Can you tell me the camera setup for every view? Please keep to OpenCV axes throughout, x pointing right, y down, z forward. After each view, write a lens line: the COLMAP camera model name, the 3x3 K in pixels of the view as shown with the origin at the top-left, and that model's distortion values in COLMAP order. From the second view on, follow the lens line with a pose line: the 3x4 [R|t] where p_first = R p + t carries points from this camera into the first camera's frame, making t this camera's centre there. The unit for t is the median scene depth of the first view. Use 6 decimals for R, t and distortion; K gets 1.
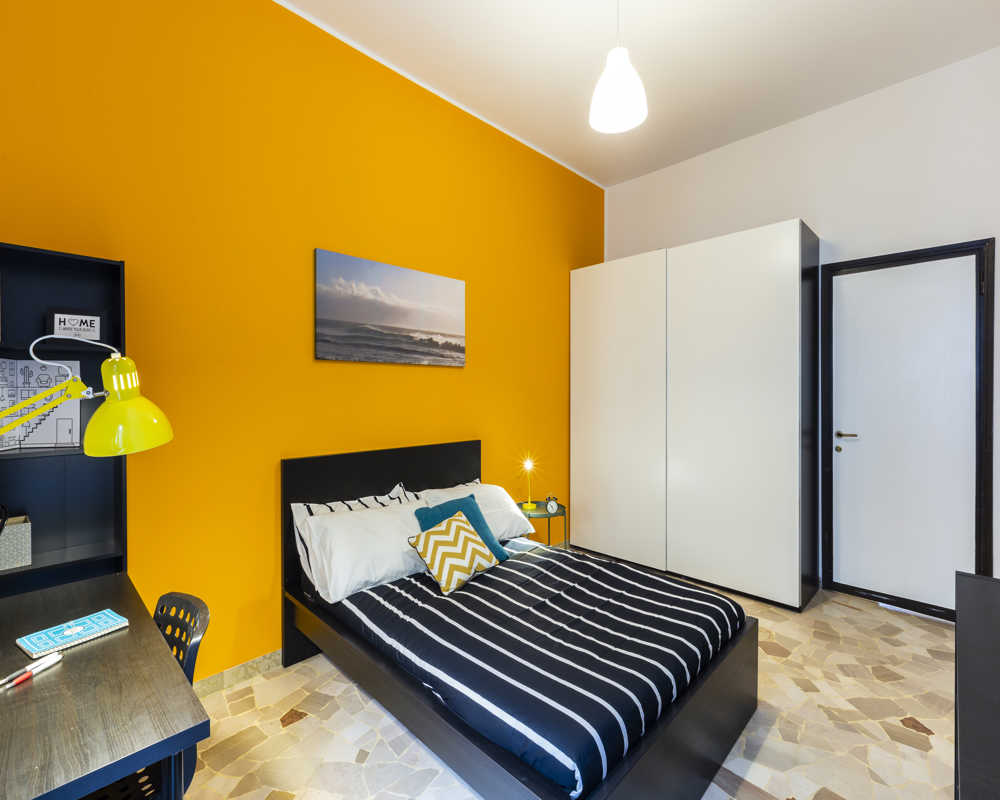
lens RADIAL K [[467.6, 0, 509.6], [0, 467.6, 397.5], [0, 0, 1]] dist [0.000177, 0.000001]
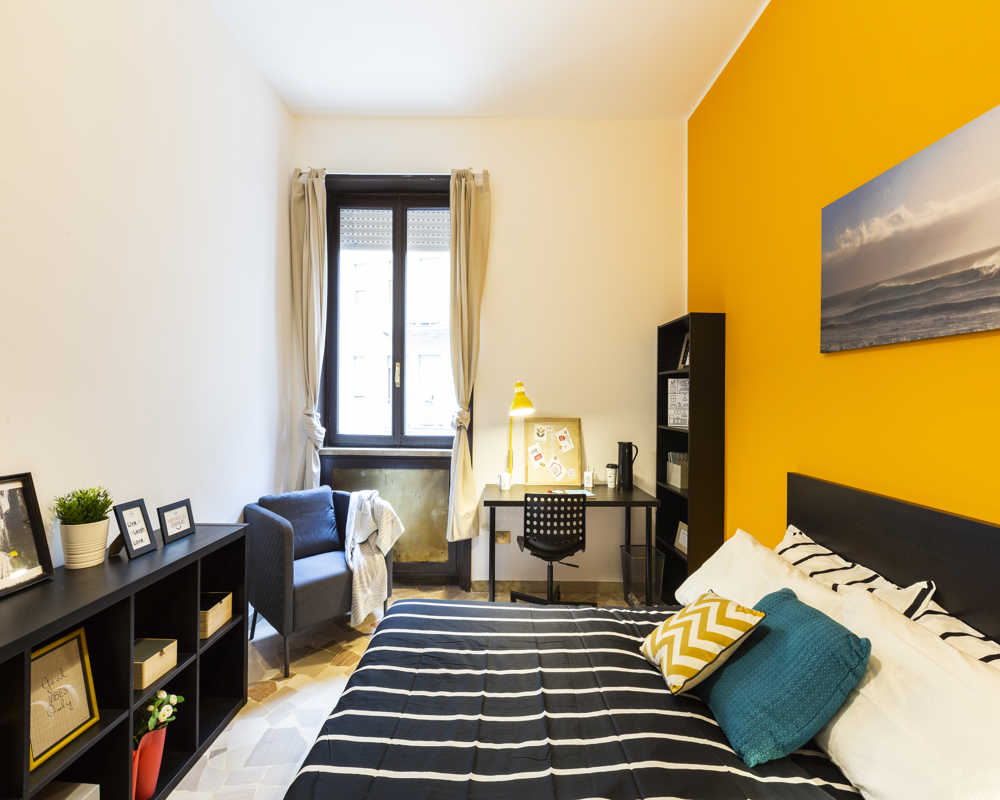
lens RADIAL K [[467.6, 0, 509.6], [0, 467.6, 397.5], [0, 0, 1]] dist [0.000177, 0.000001]
pose [[-0.724899, -0.006290, -0.688826, 0.444328], [-0.018605, 0.999772, 0.010449, -0.007354], [0.688604, 0.020390, -0.724851, 1.106982]]
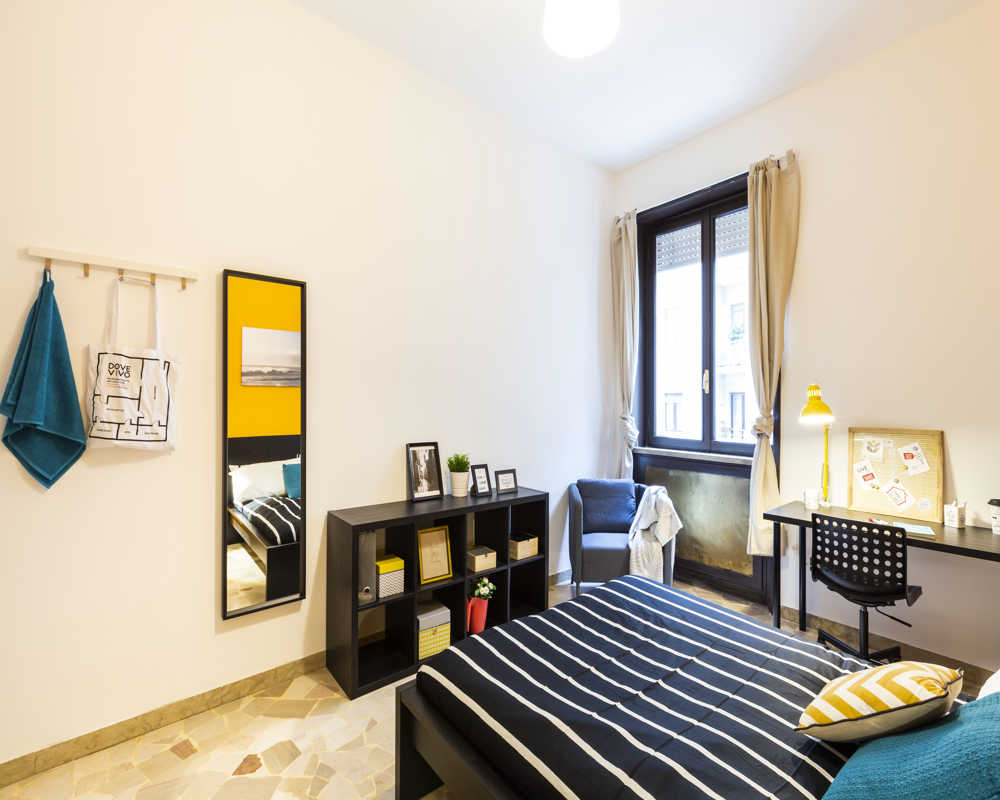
lens RADIAL K [[459.3, 0, 476.3], [0, 459.3, 400.4], [0, 0, 1]] dist [0.000335, -0.000064]
pose [[-0.985452, -0.002745, 0.169929, 0.197324], [-0.001224, 0.999958, 0.009053, -0.008247], [-0.169947, 0.008713, -0.985415, 1.355408]]
